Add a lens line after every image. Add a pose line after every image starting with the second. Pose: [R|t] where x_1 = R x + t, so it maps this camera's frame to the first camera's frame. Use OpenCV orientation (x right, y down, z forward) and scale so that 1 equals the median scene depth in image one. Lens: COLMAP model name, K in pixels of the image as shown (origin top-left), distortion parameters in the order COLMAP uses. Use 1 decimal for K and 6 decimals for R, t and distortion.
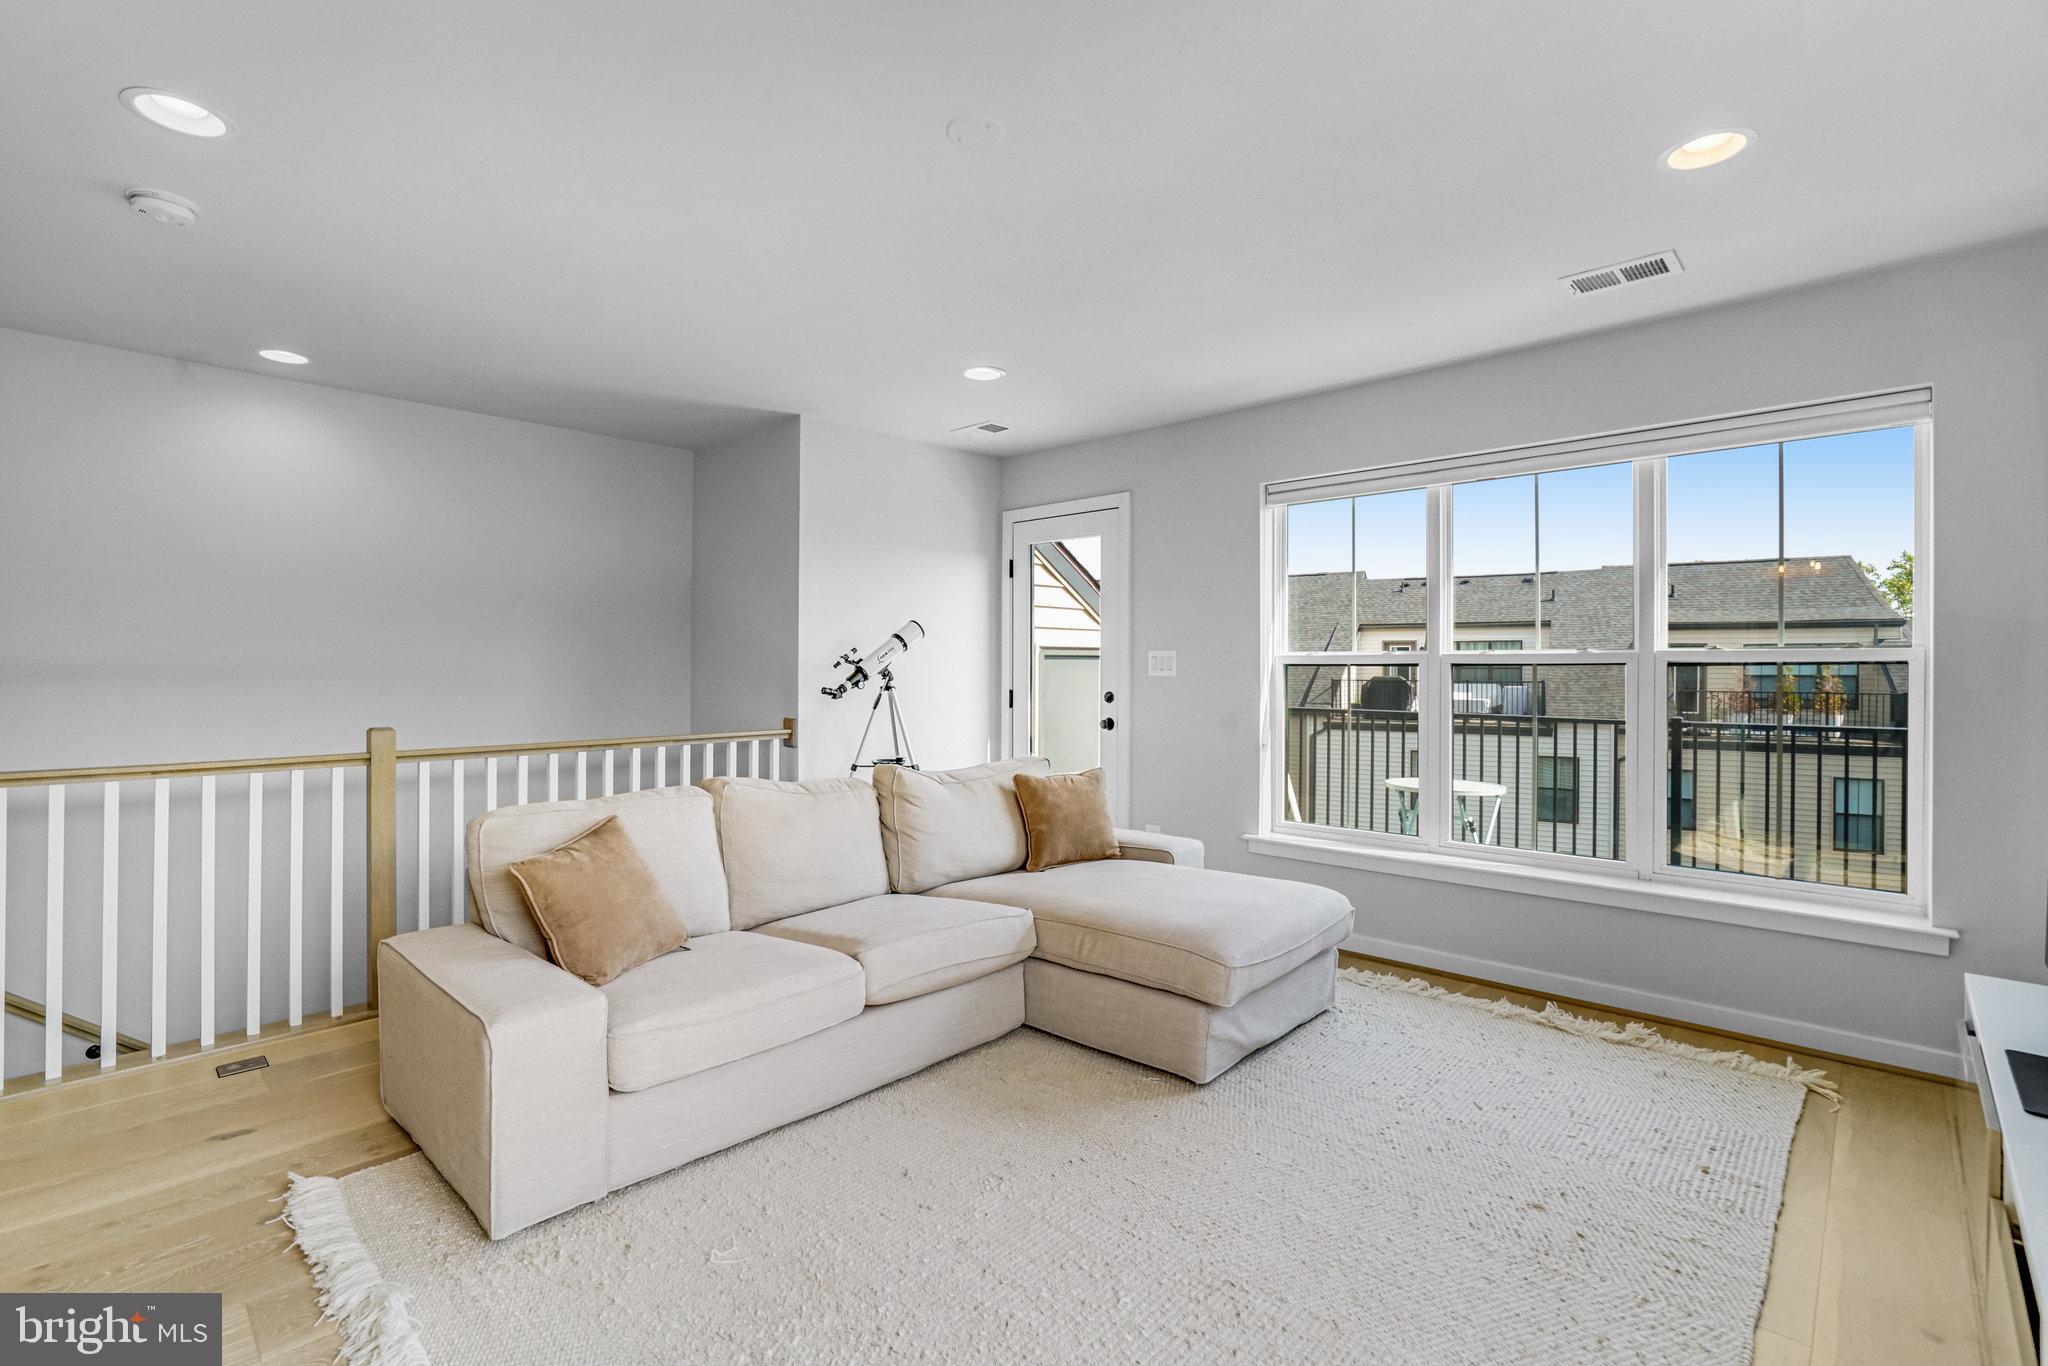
lens RADIAL K [[938.0, 0, 1018.3], [0, 938.0, 674.7], [0, 0, 1]] dist [-0.023750, 0.002959]
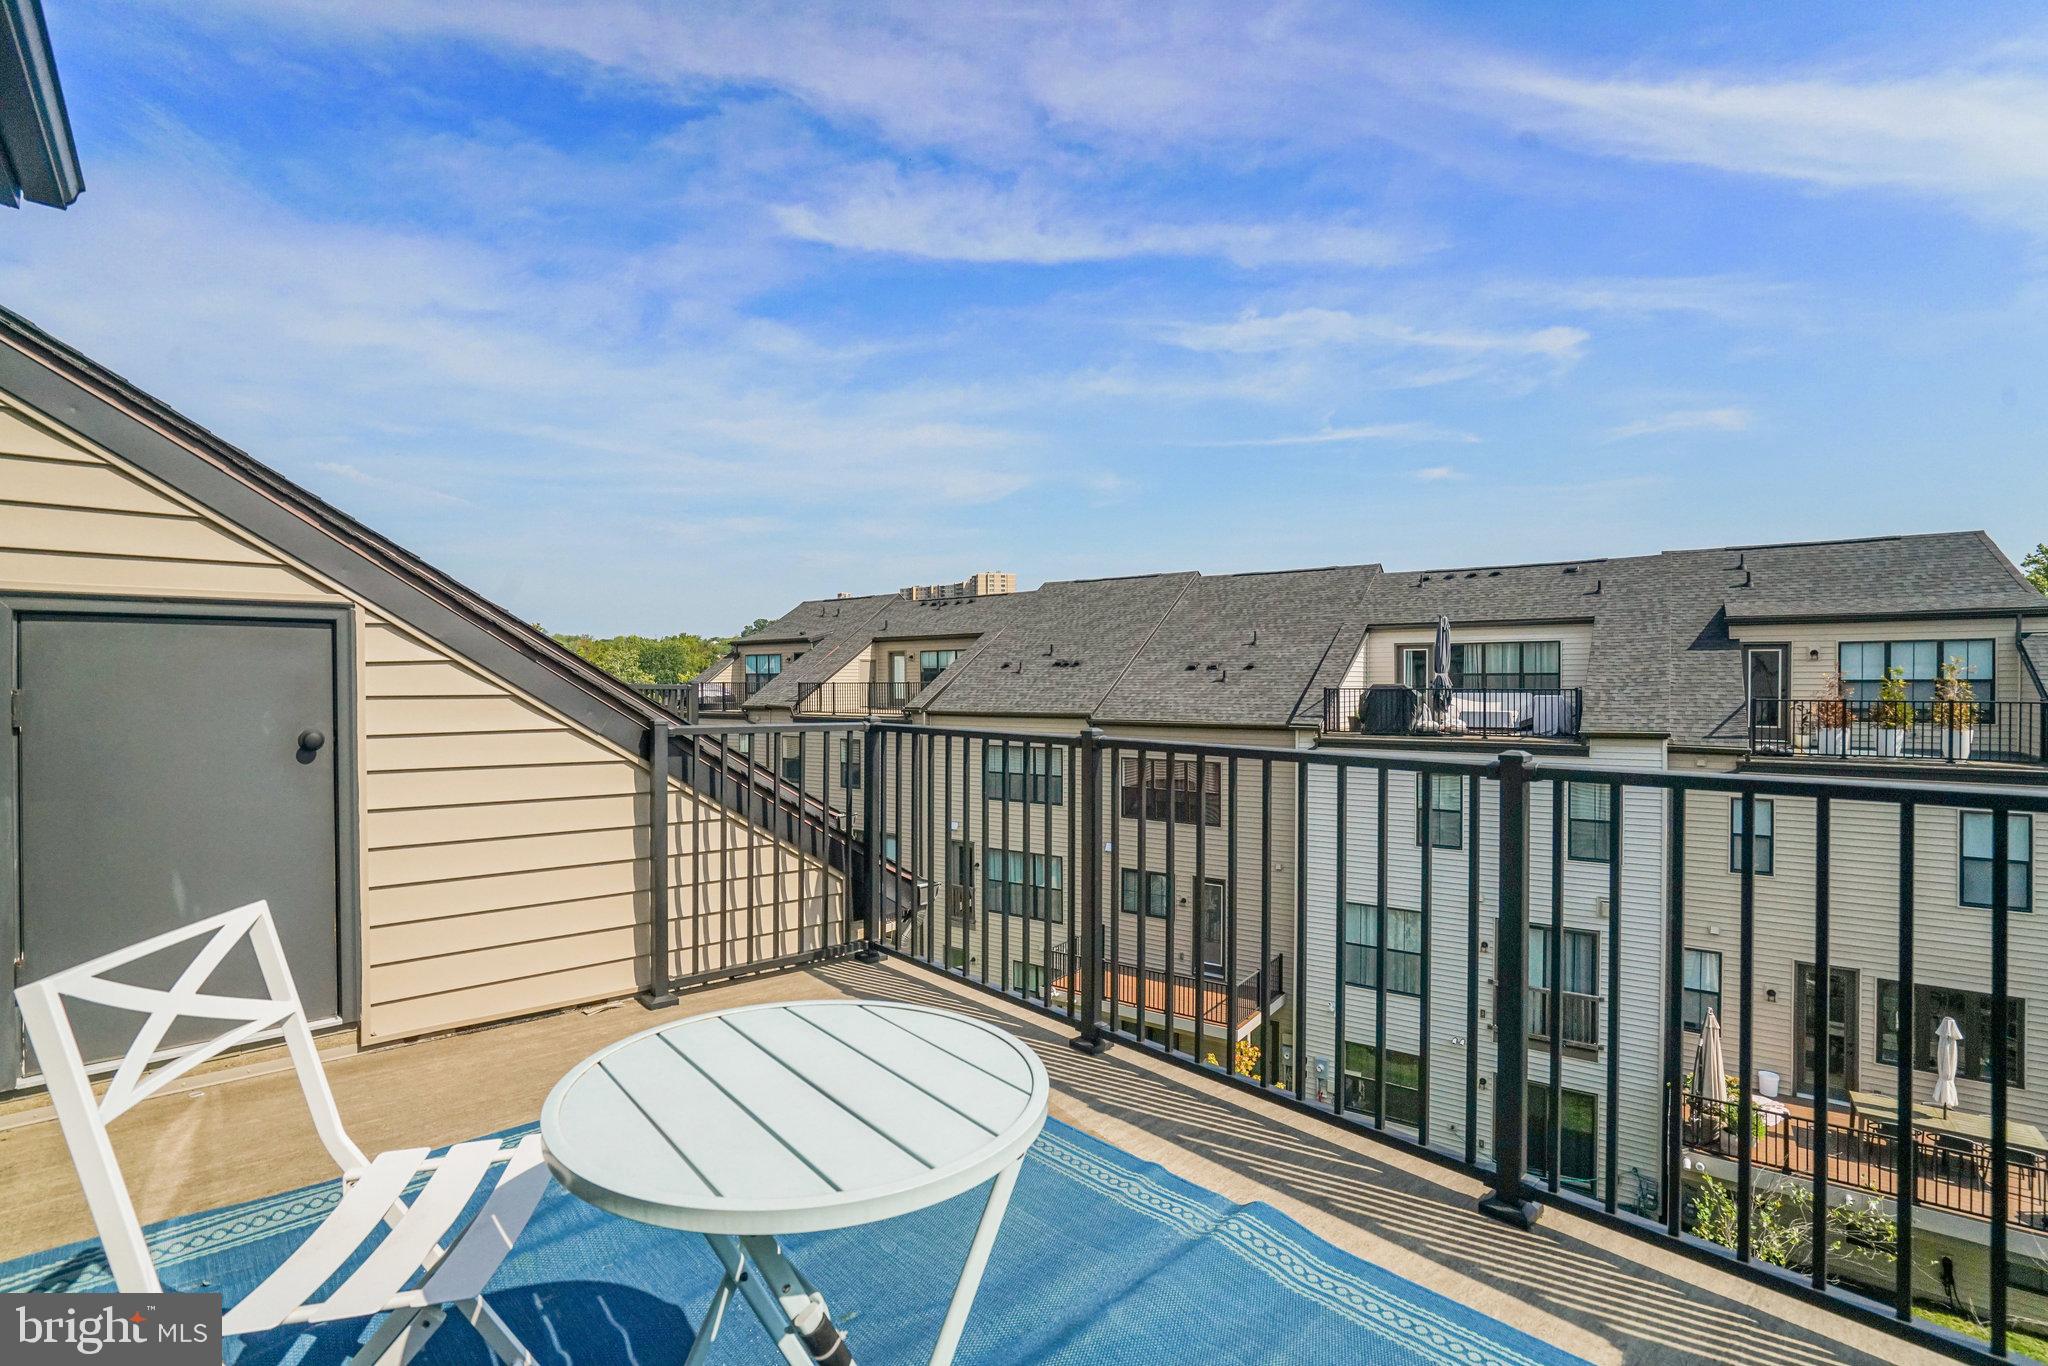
lens RADIAL K [[936.4, 0, 1061.3], [0, 936.4, 695.2], [0, 0, 1]] dist [0.012274, 0.000836]
pose [[0.999414, -0.005522, -0.033791, 0.136537], [0.005842, 0.999939, 0.009377, 0.001977], [0.033737, -0.009569, 0.999385, 0.156270]]
